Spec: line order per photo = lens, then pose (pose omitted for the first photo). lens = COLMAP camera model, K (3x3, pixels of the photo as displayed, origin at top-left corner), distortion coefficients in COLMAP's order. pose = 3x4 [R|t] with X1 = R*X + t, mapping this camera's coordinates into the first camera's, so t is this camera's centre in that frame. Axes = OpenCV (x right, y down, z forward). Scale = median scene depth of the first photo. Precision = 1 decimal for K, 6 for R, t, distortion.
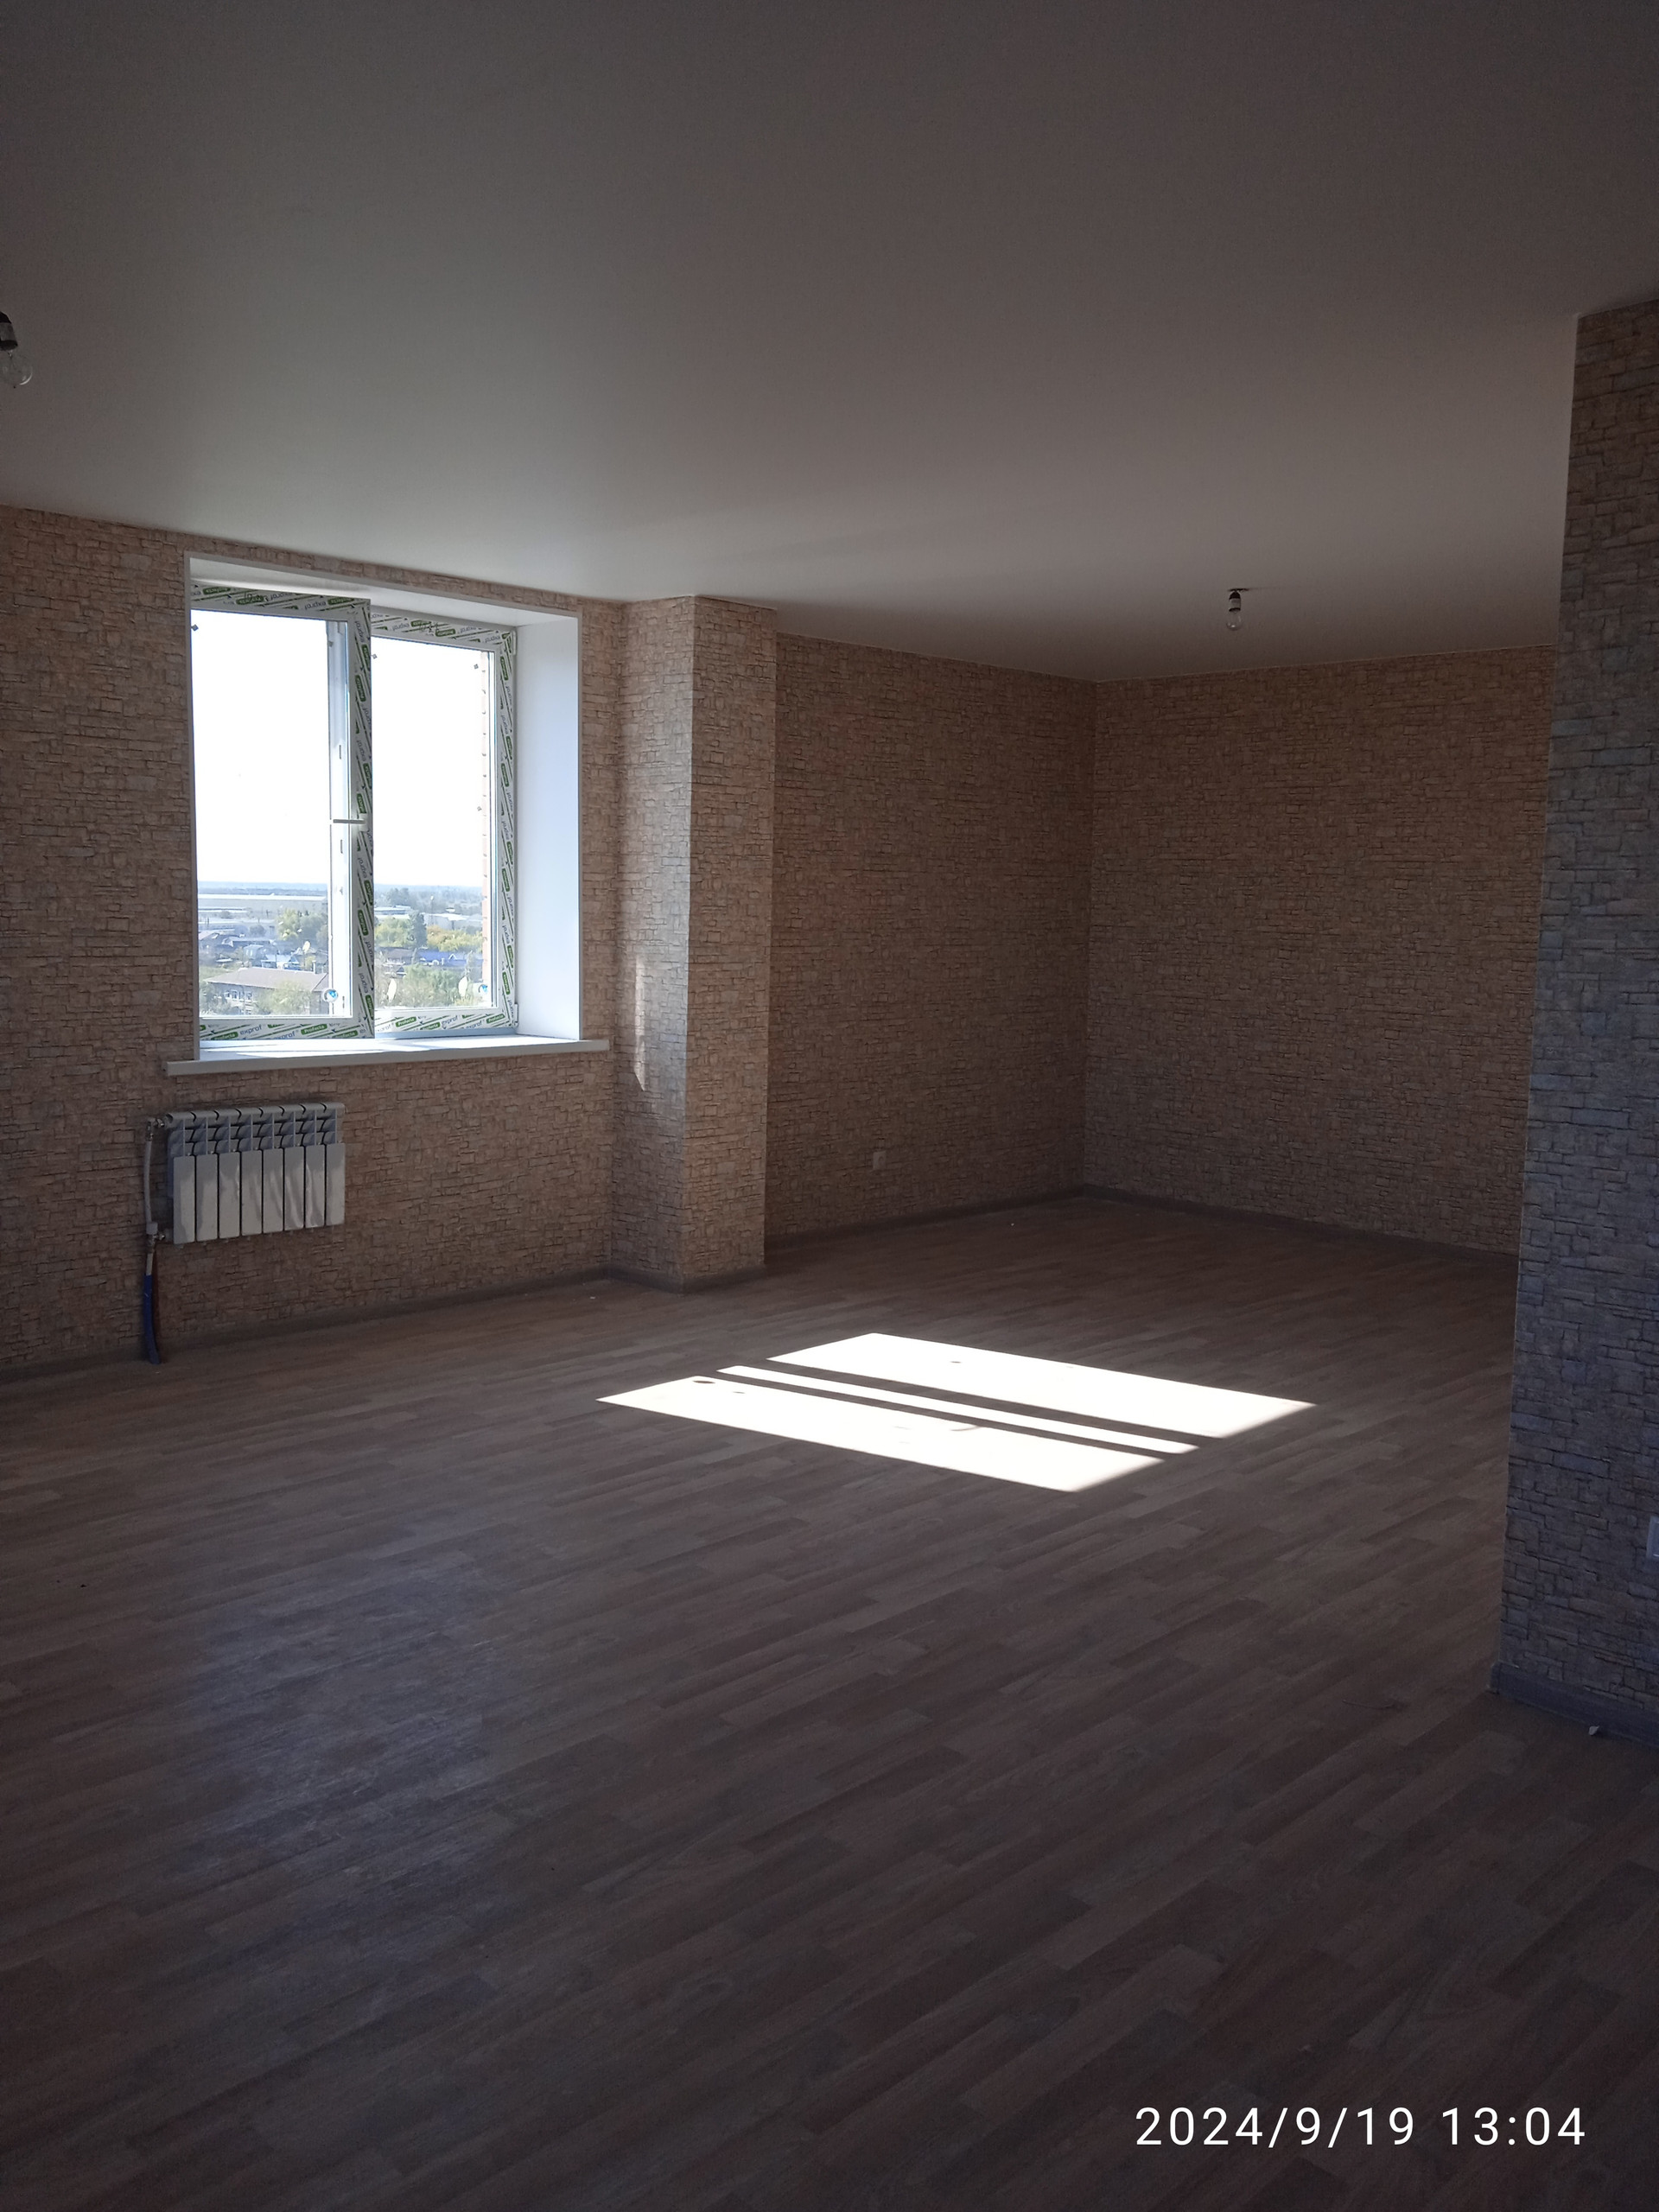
lens RADIAL K [[1835.7, 0, 819.6], [0, 1835.7, 1101.6], [0, 0, 1]] dist [0.112590, -0.179175]
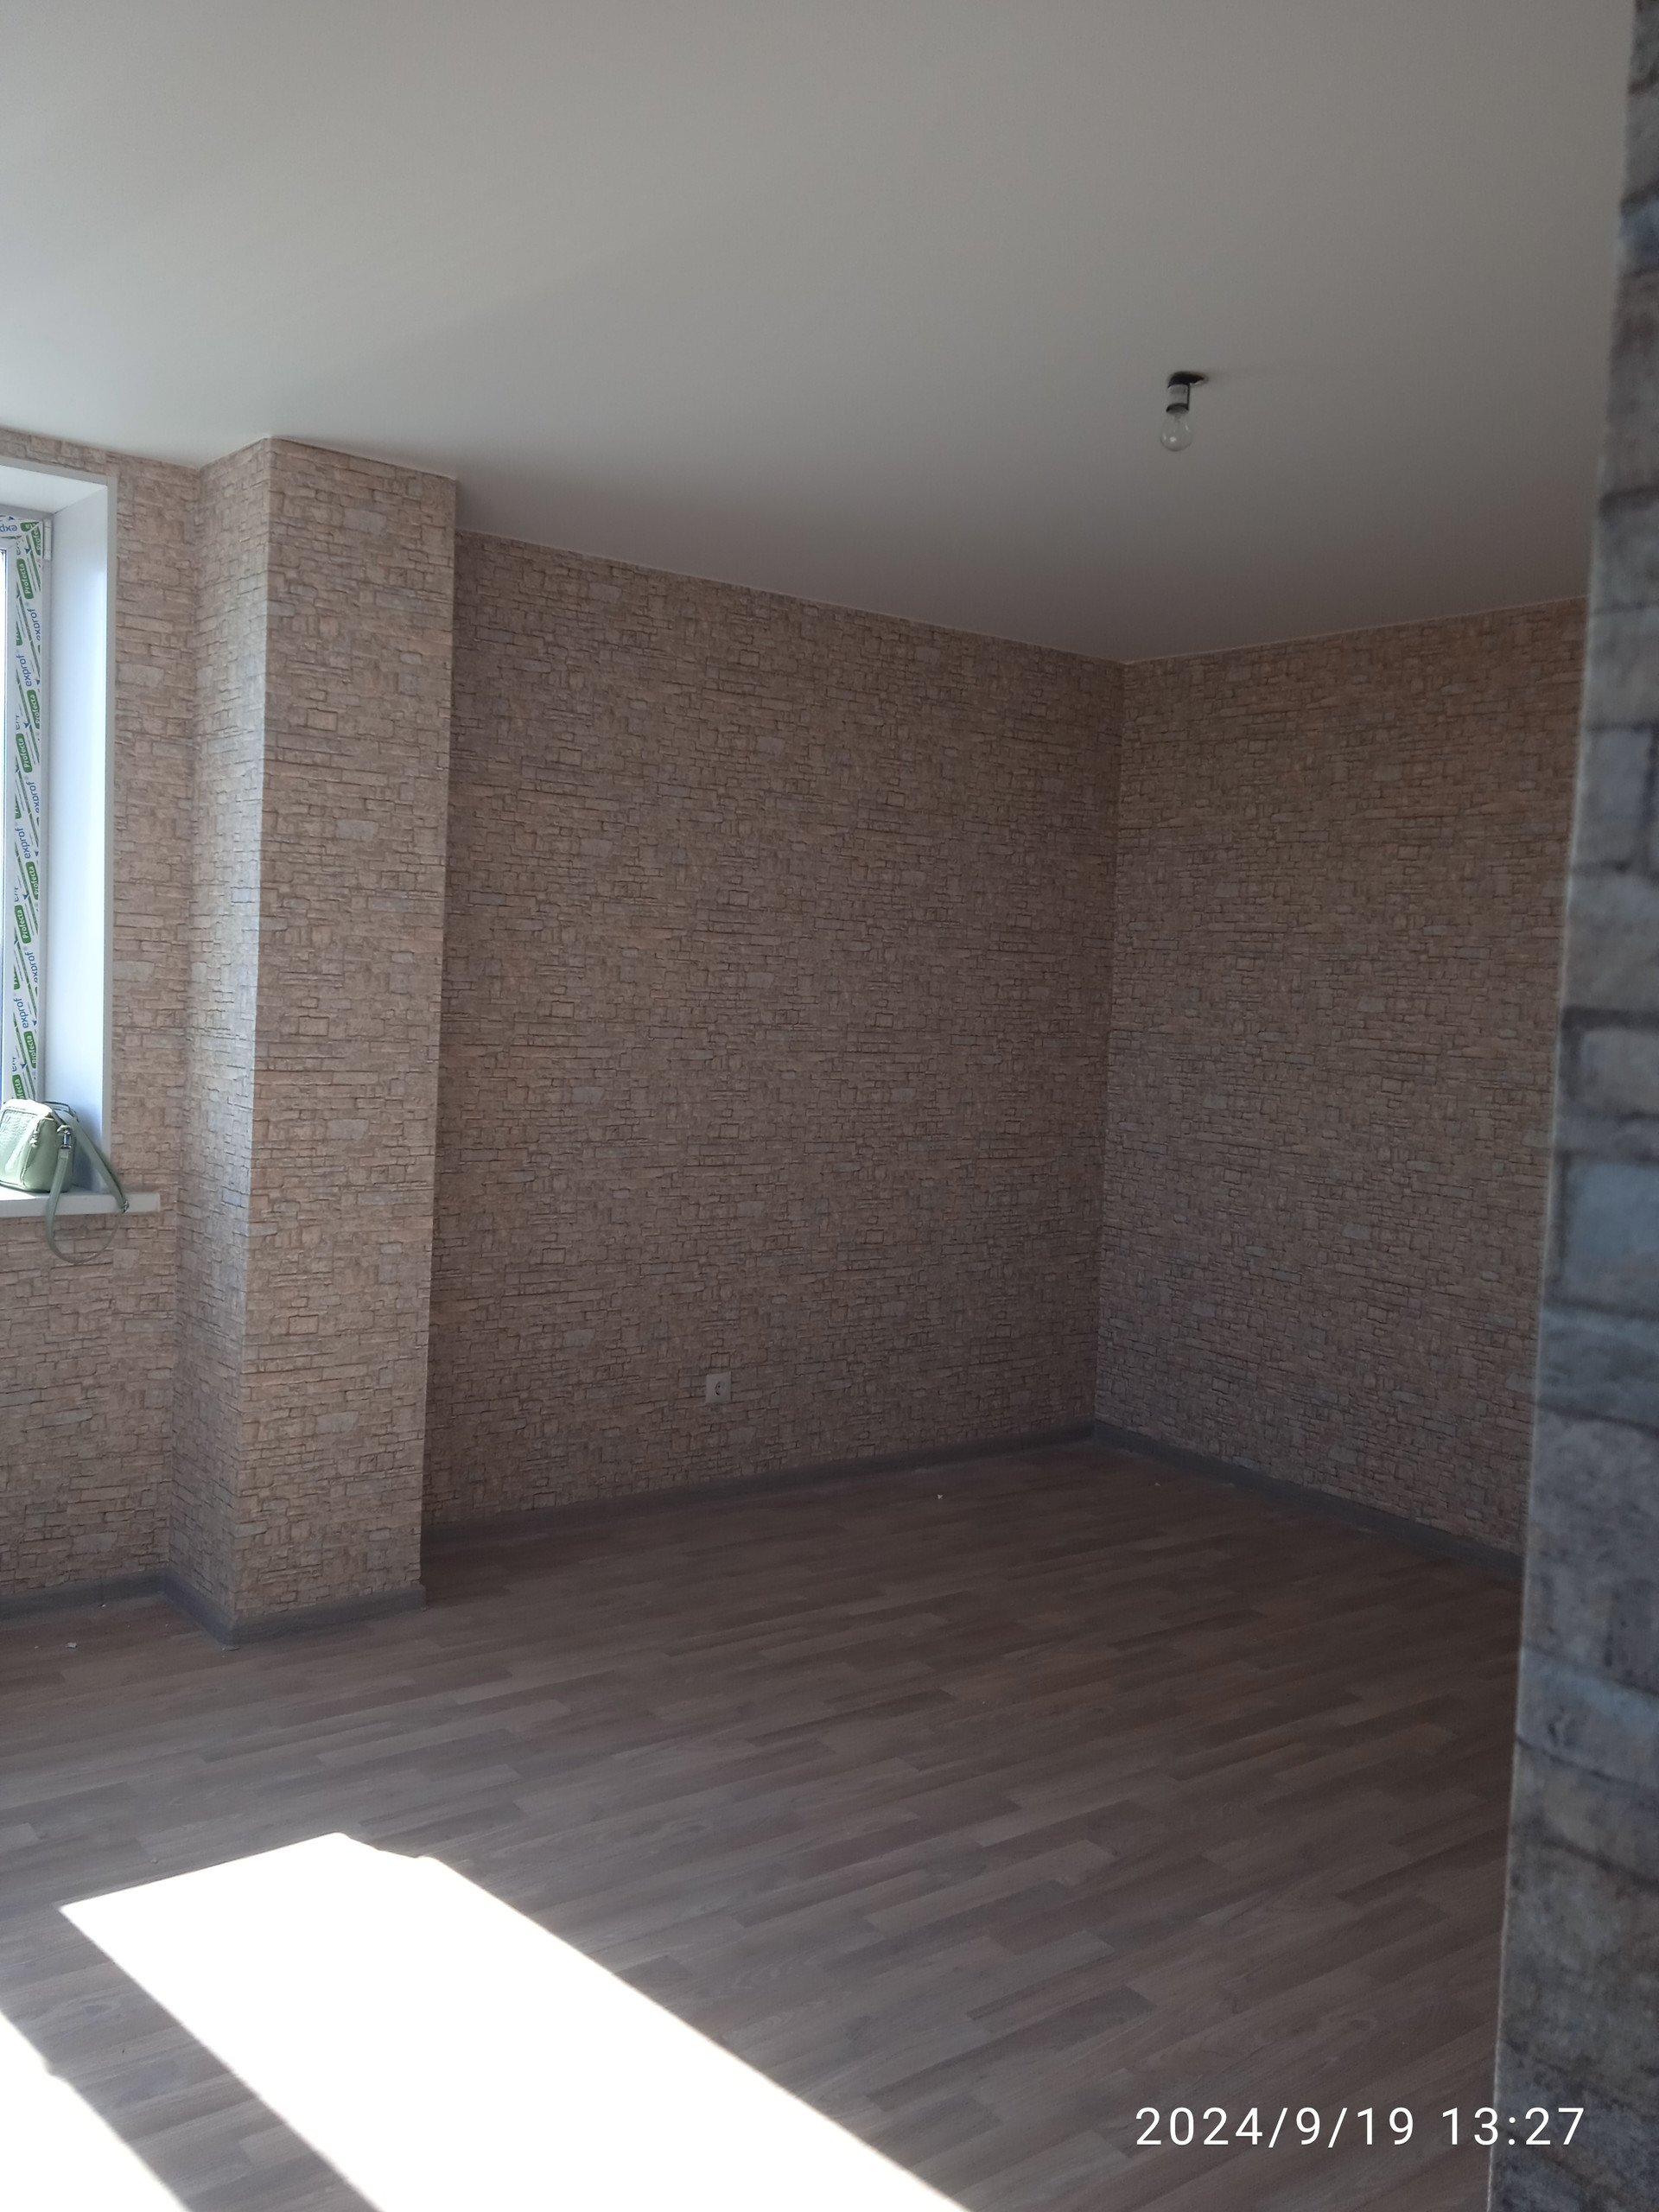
lens RADIAL K [[1819.8, 0, 820.2], [0, 1819.8, 1103.4], [0, 0, 1]] dist [0.094894, -0.138061]
pose [[0.989336, 0.035438, -0.141275, 0.179494], [-0.042590, 0.997942, -0.047928, -0.043615], [0.139286, 0.053433, 0.988810, 0.441638]]
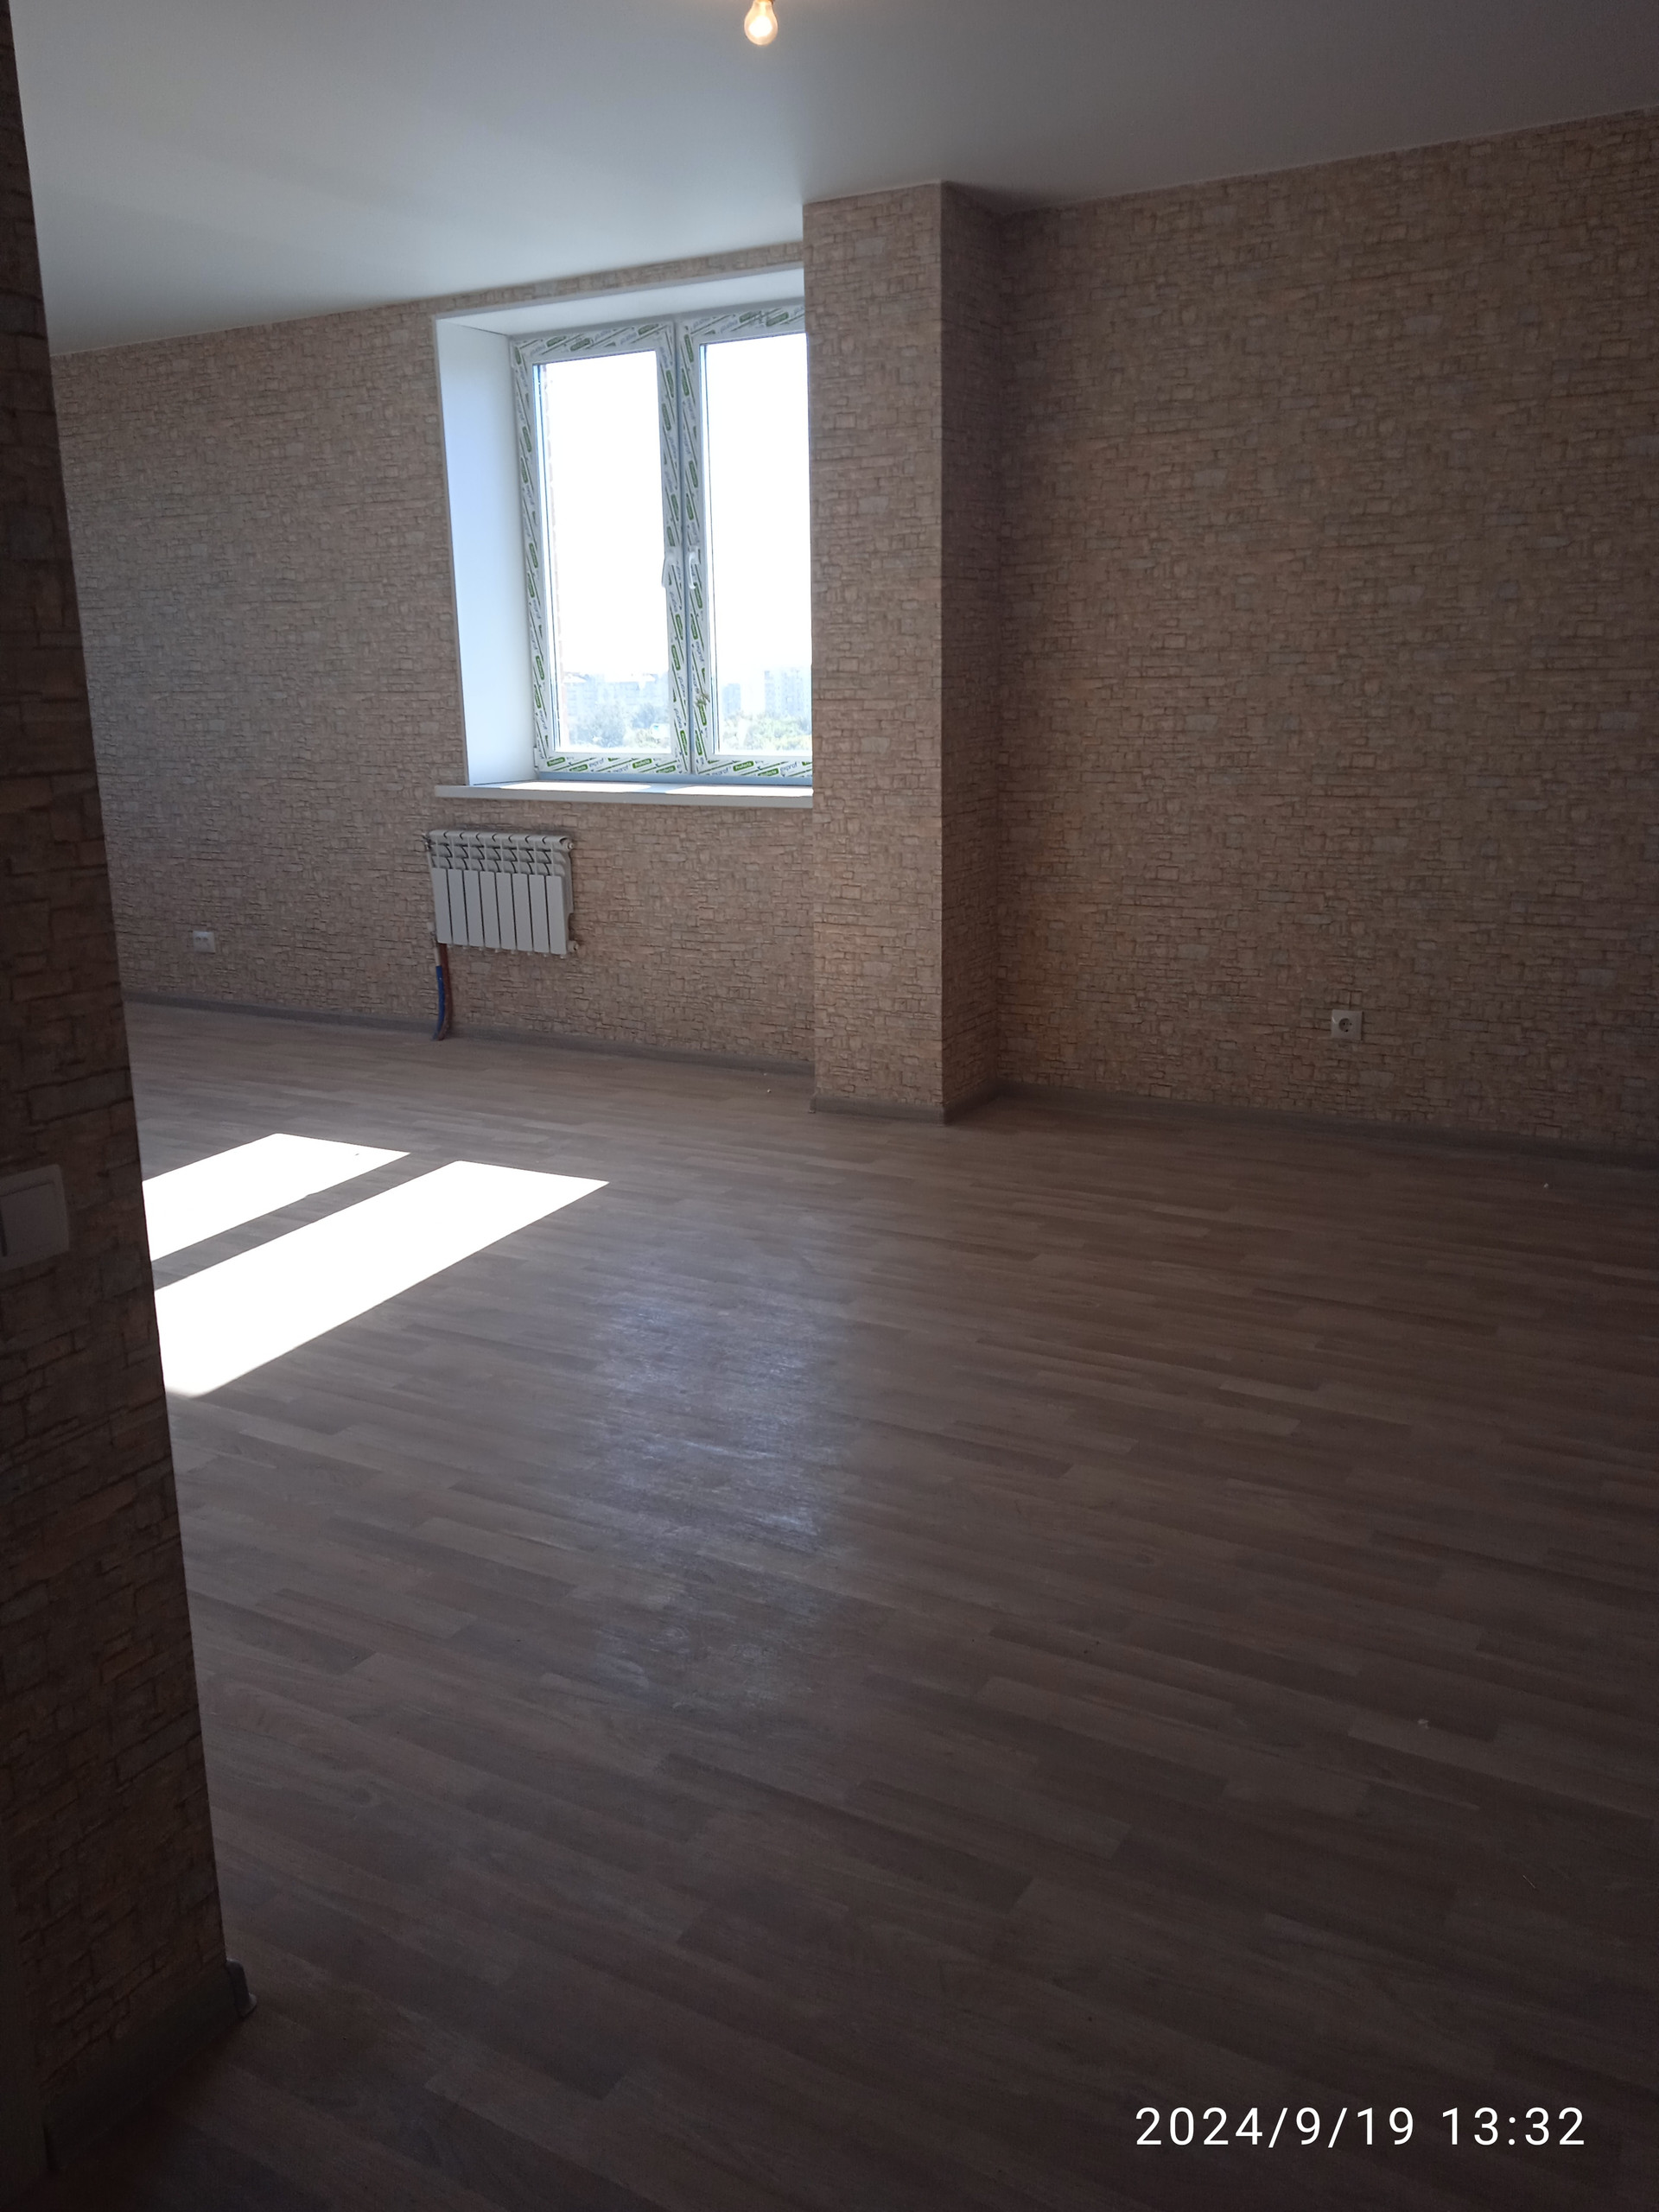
lens RADIAL K [[1819.8, 0, 820.2], [0, 1819.8, 1103.4], [0, 0, 1]] dist [0.094894, -0.138061]
pose [[0.244894, 0.202602, -0.948145, 0.691380], [-0.086465, 0.978590, 0.186775, -0.050743], [0.965687, 0.036242, 0.257169, 0.779907]]
